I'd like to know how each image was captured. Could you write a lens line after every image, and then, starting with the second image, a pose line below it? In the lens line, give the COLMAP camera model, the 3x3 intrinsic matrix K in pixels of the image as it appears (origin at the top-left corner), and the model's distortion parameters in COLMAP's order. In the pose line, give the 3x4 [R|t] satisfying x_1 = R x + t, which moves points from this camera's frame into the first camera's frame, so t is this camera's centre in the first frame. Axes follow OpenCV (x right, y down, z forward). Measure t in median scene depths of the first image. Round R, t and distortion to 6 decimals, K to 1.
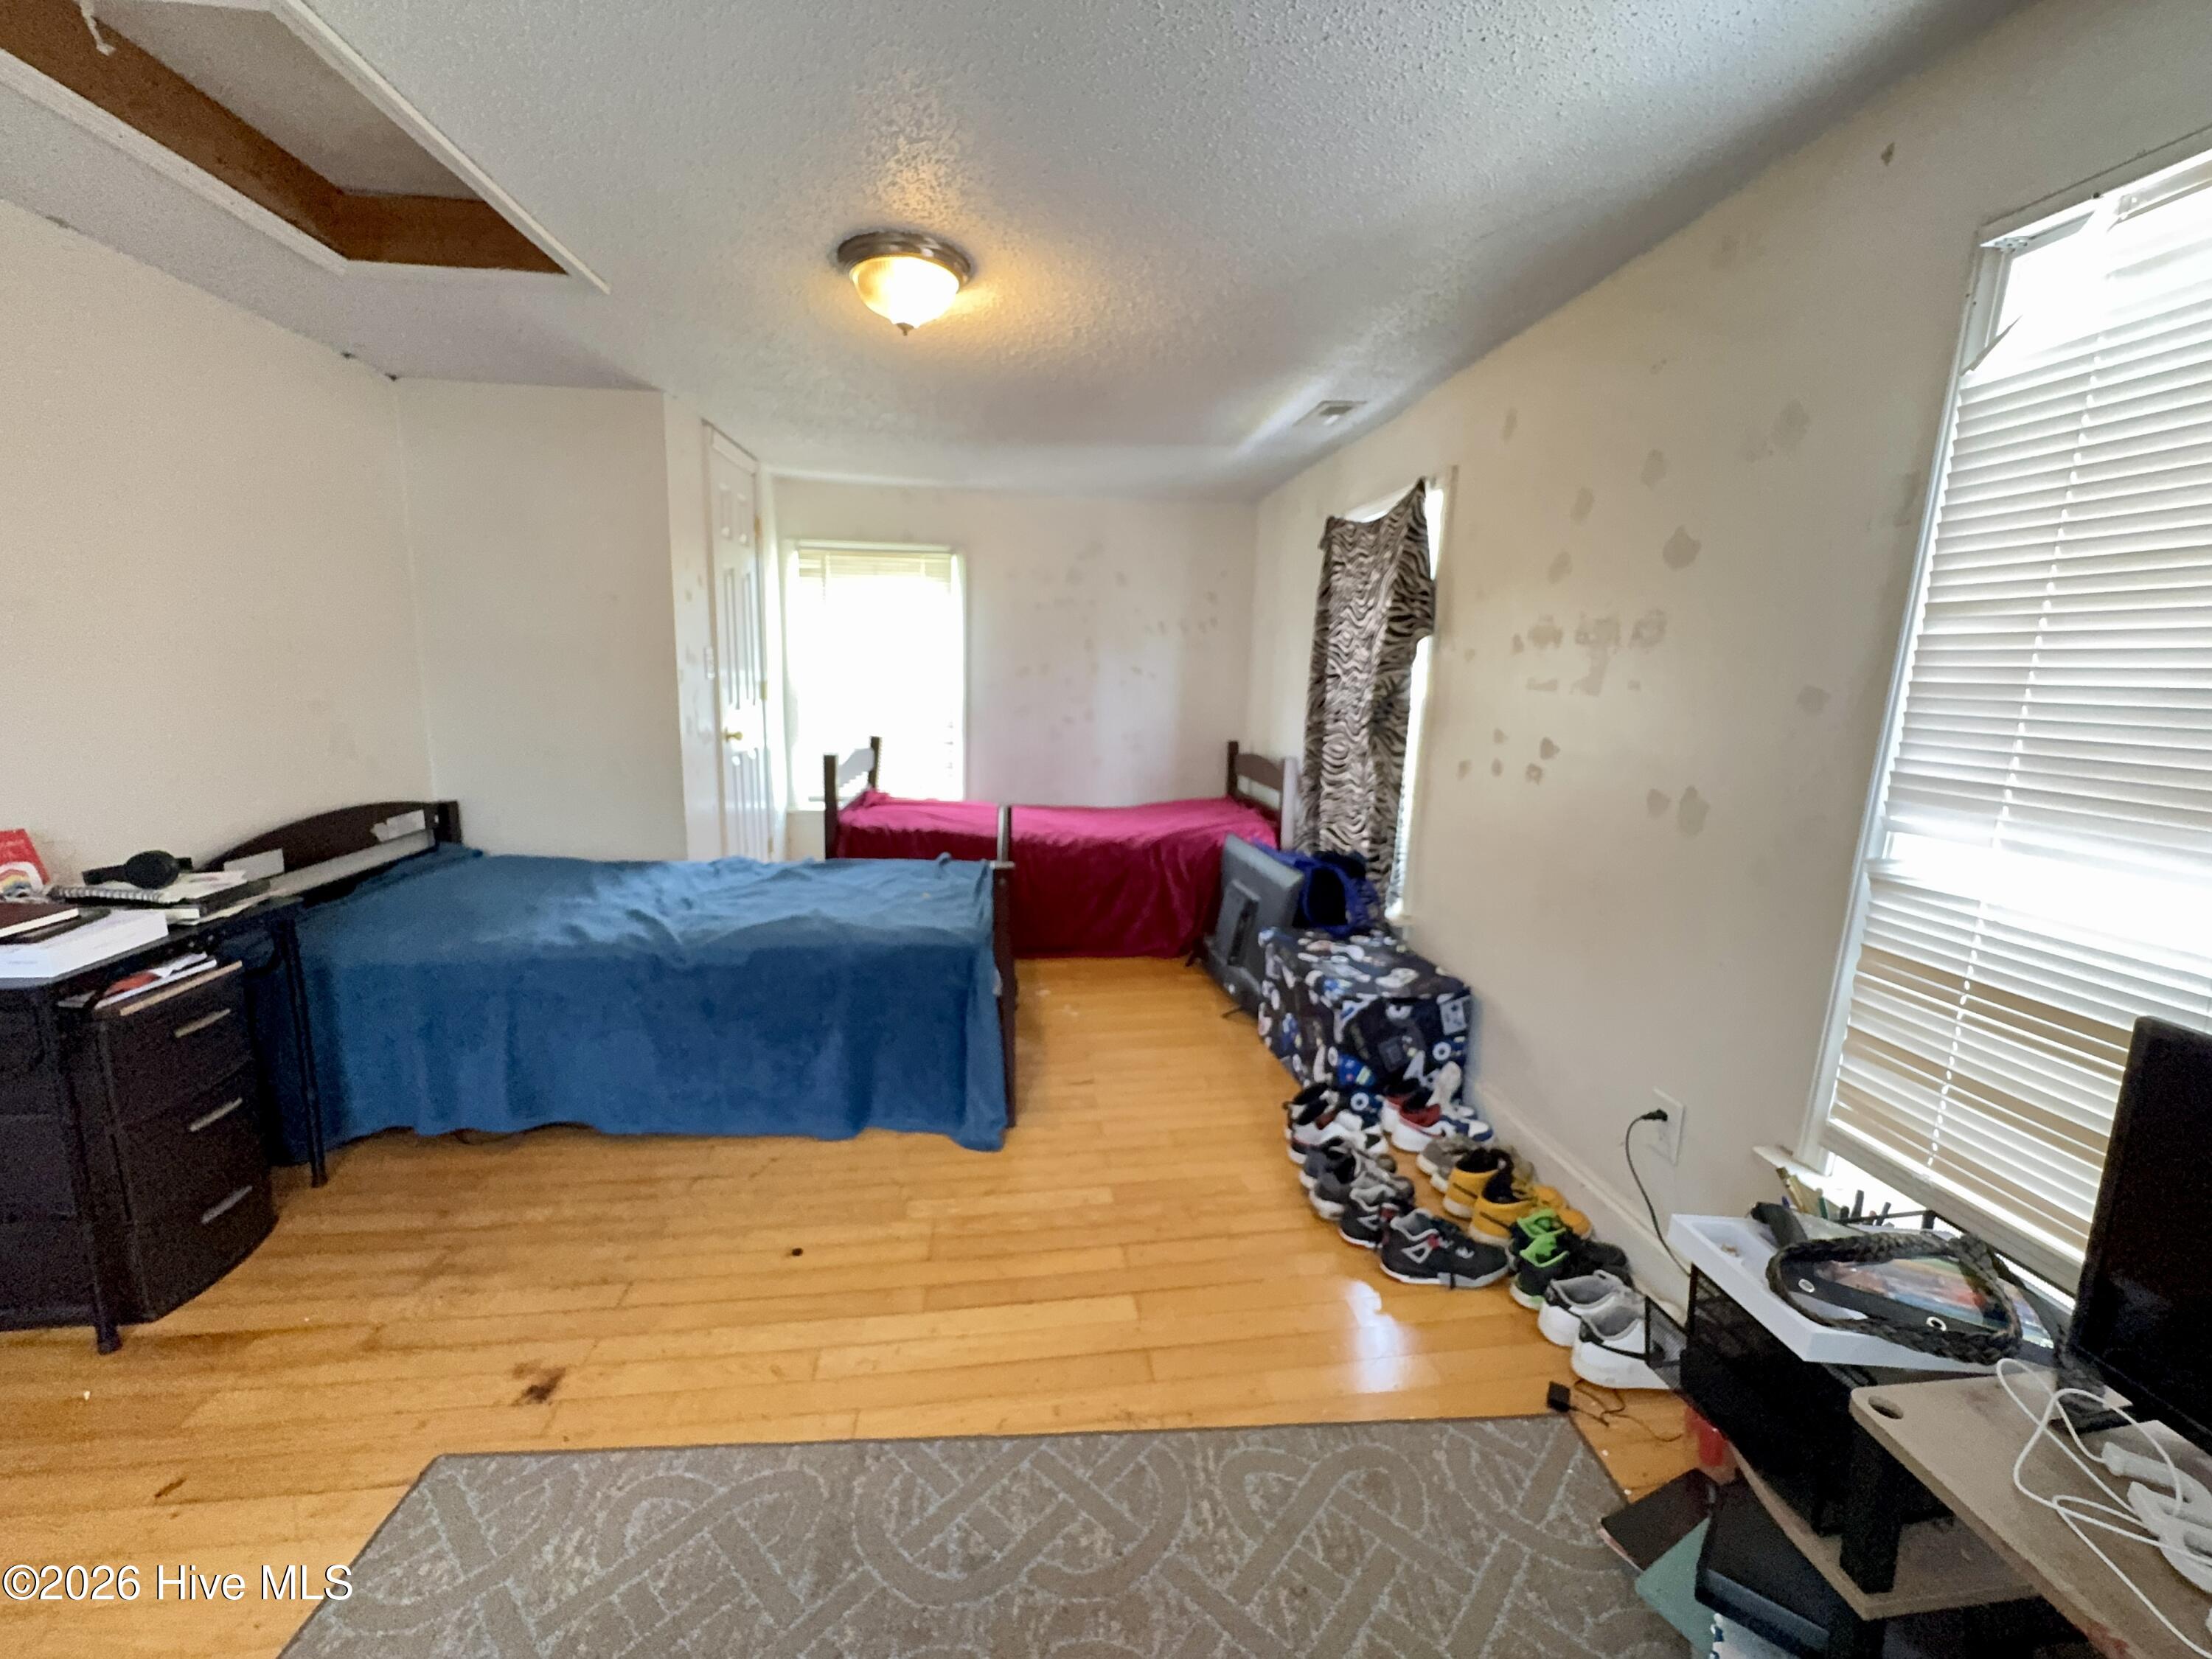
lens RADIAL K [[889.8, 0, 1102.1], [0, 889.8, 823.7], [0, 0, 1]] dist [-0.005236, 0.000224]
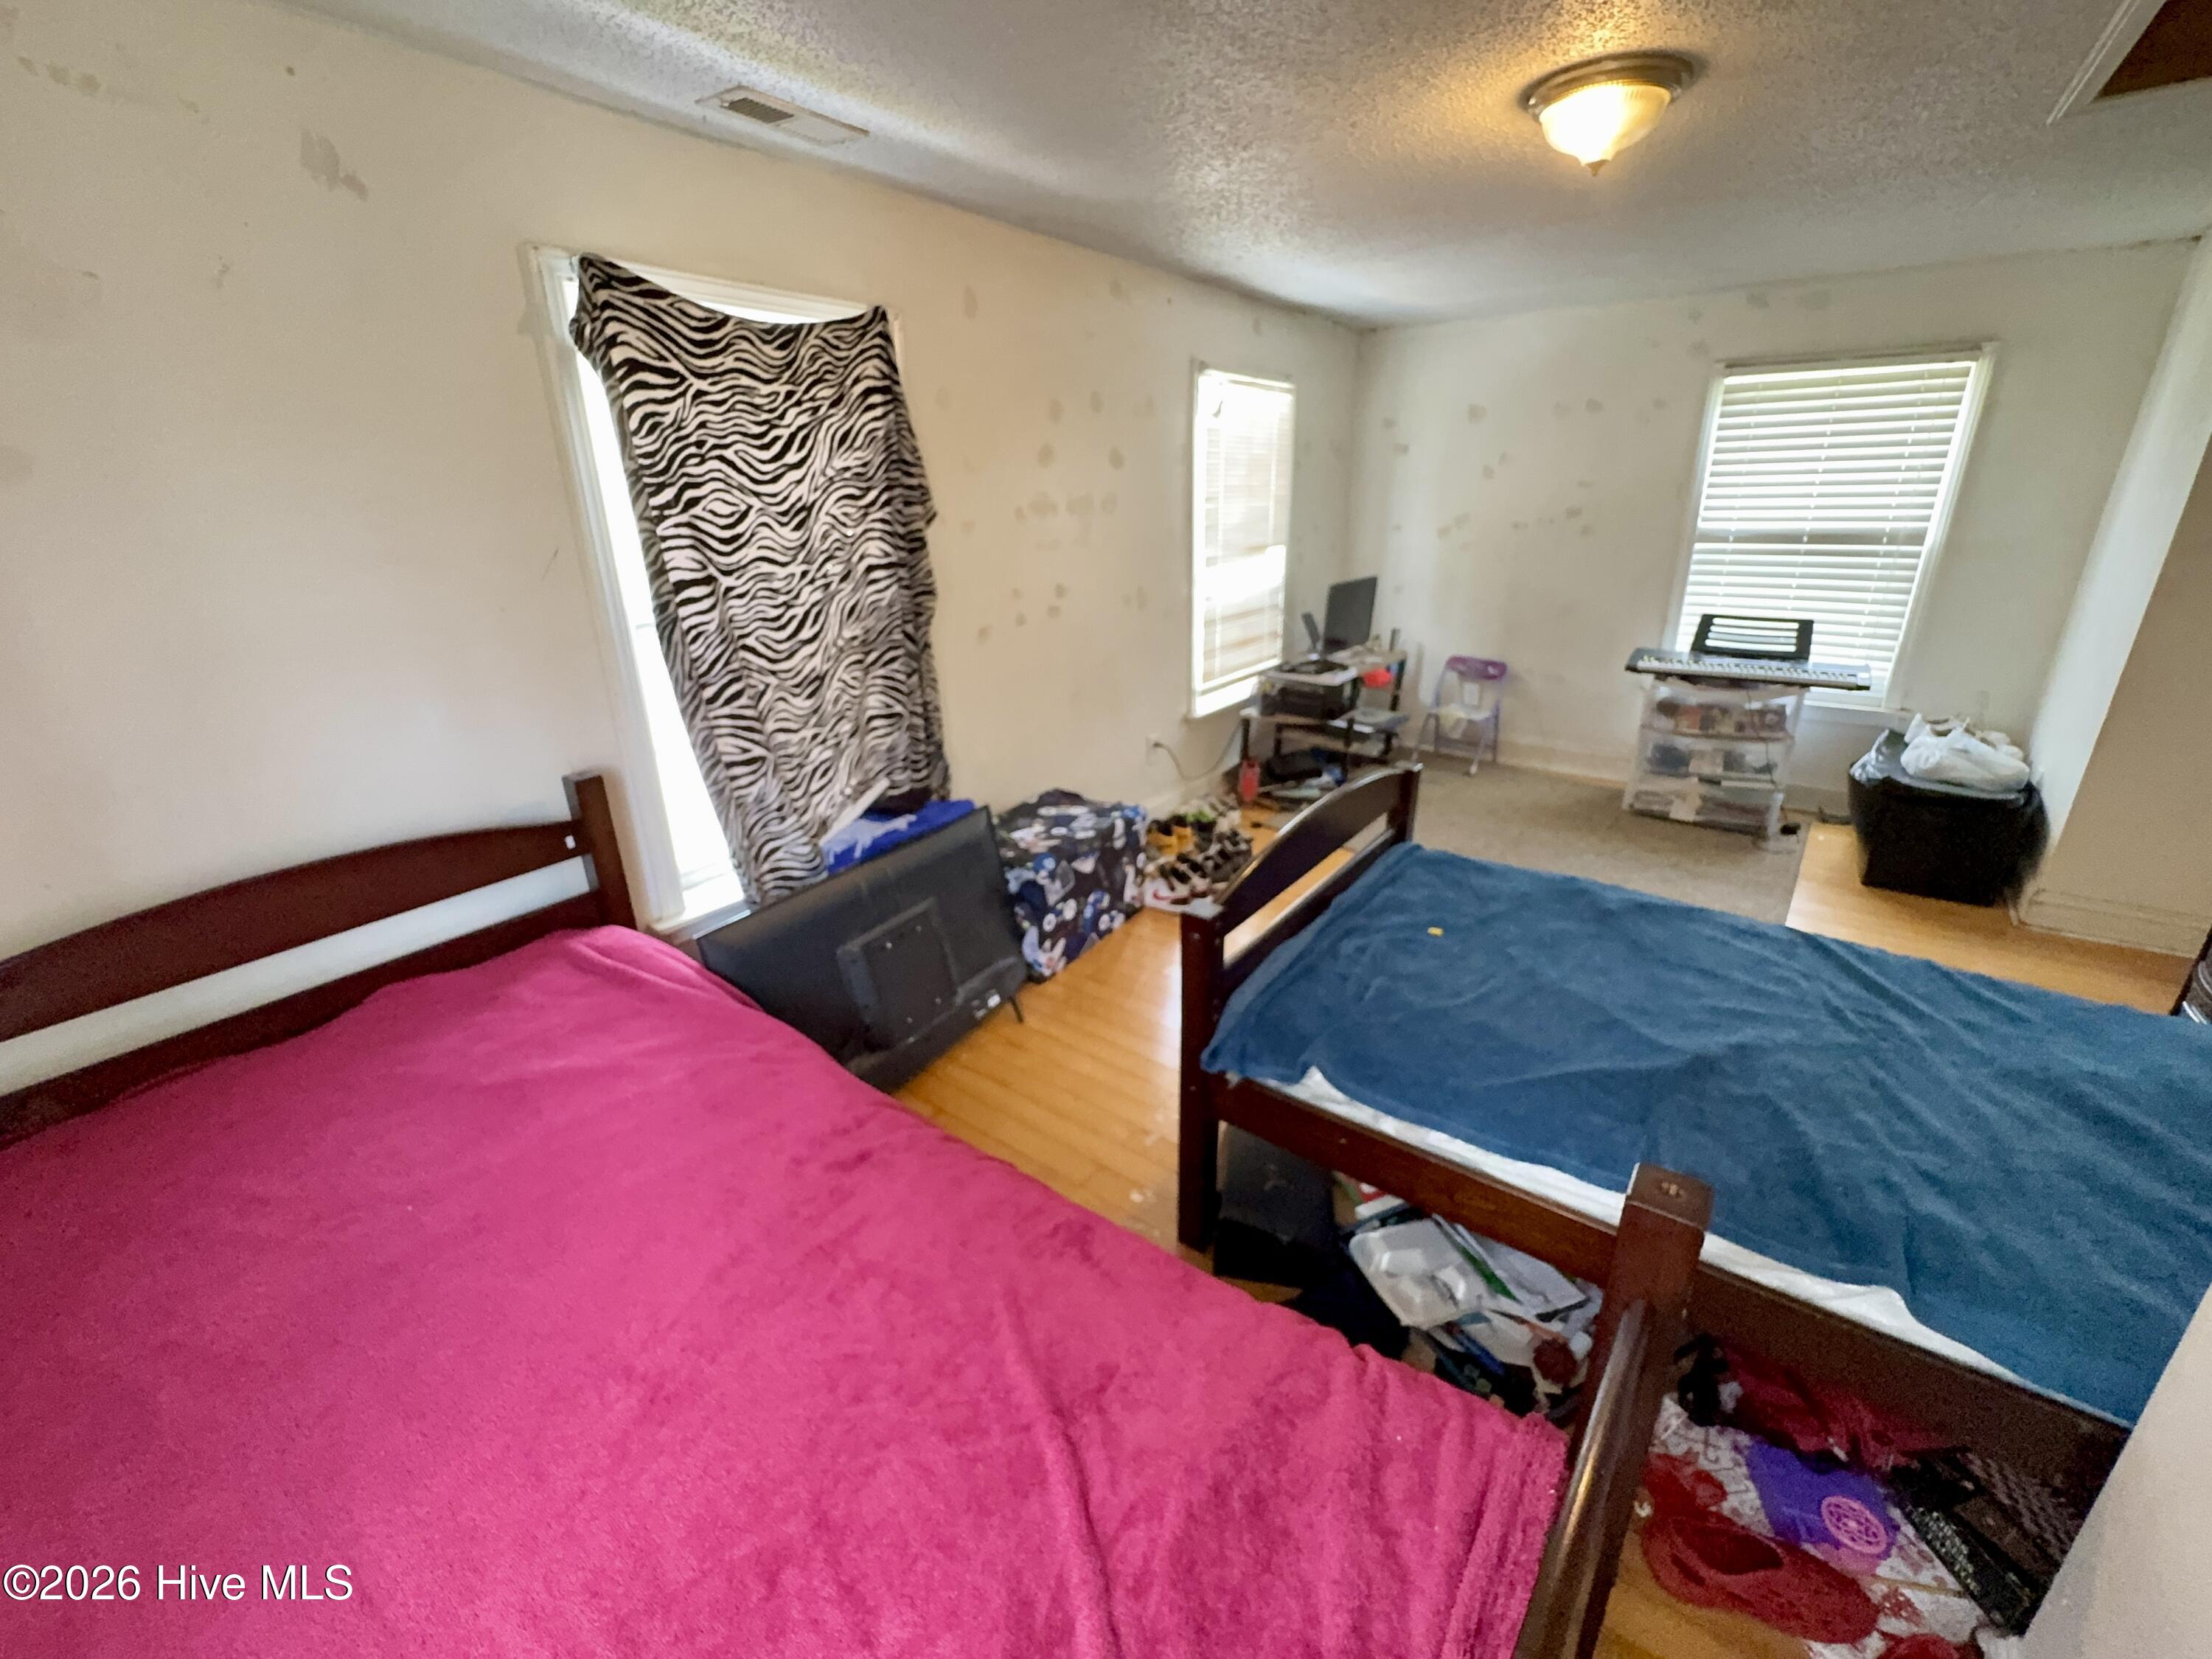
lens RADIAL K [[895.2, 0, 1103.3], [0, 895.2, 824.2], [0, 0, 1]] dist [-0.005694, 0.000043]
pose [[-0.735004, -0.247585, 0.631246, -0.428466], [0.121435, 0.867839, 0.481776, -0.350885], [-0.667100, 0.430763, -0.607800, 1.581143]]
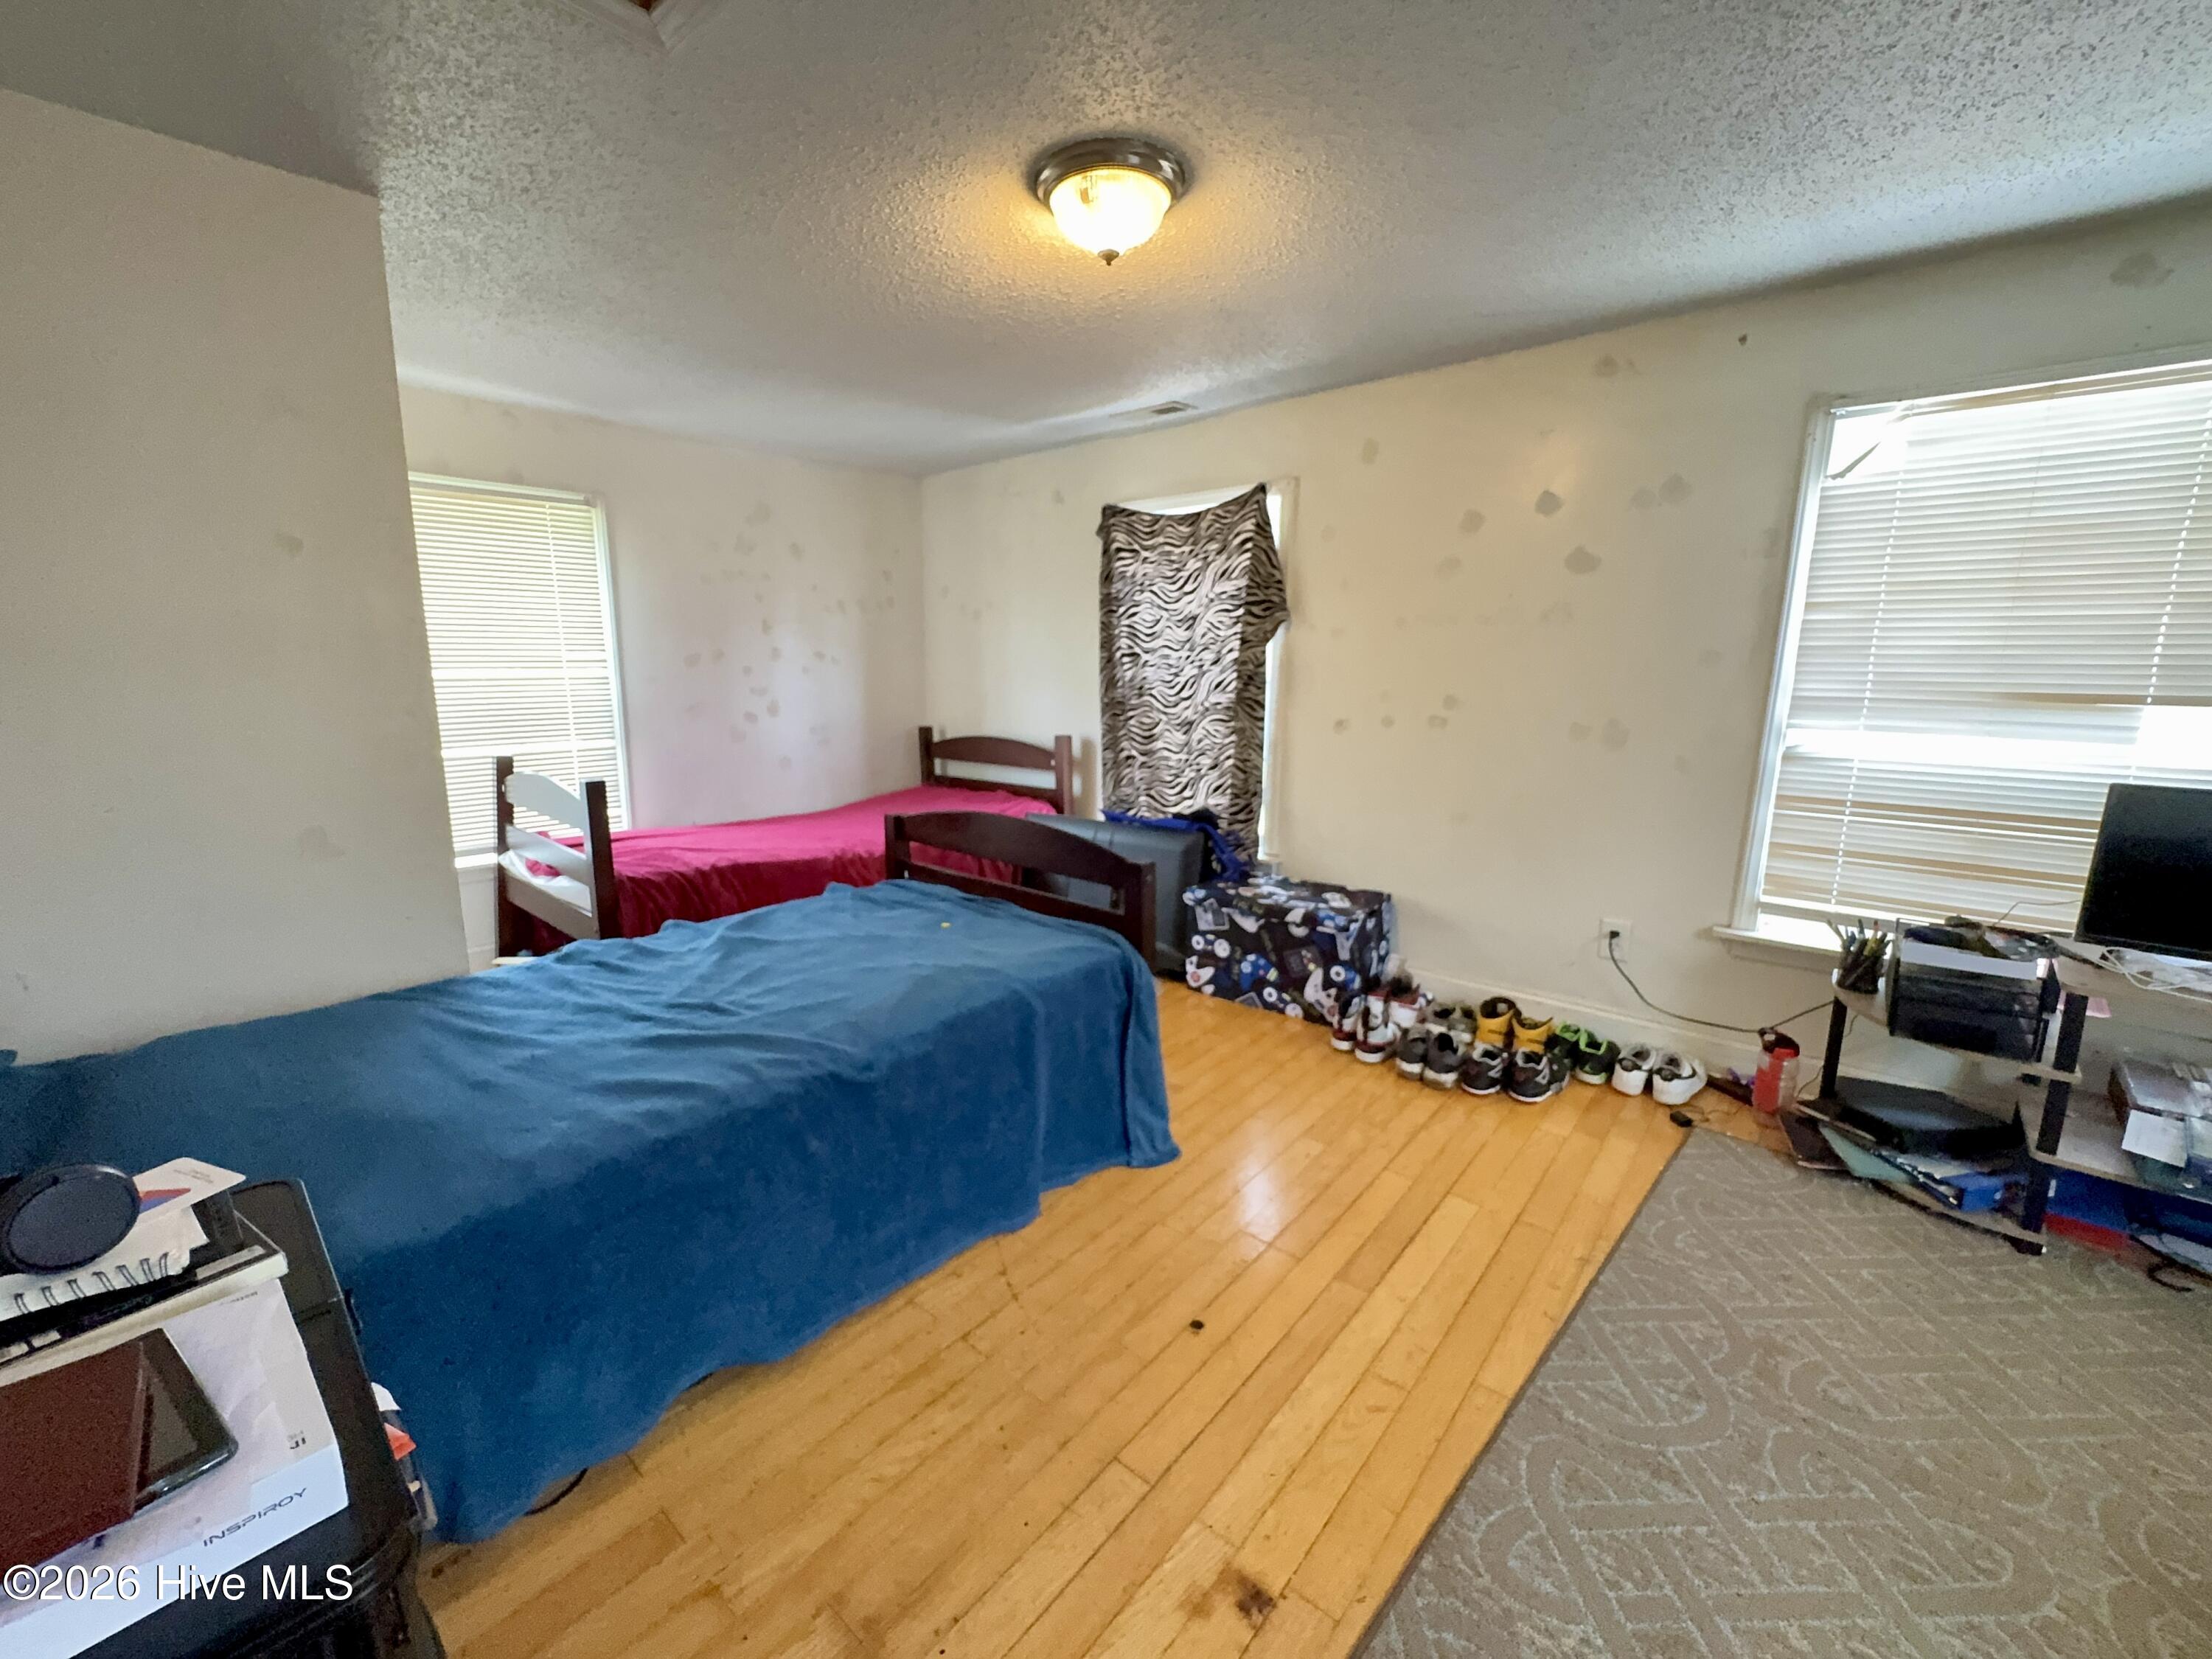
lens RADIAL K [[889.8, 0, 1102.1], [0, 889.8, 823.7], [0, 0, 1]] dist [-0.005236, 0.000224]
pose [[0.738013, -0.146452, 0.658702, -0.645700], [0.133960, 0.988533, 0.069695, -0.054068], [-0.661356, 0.036803, 0.749169, 0.276601]]
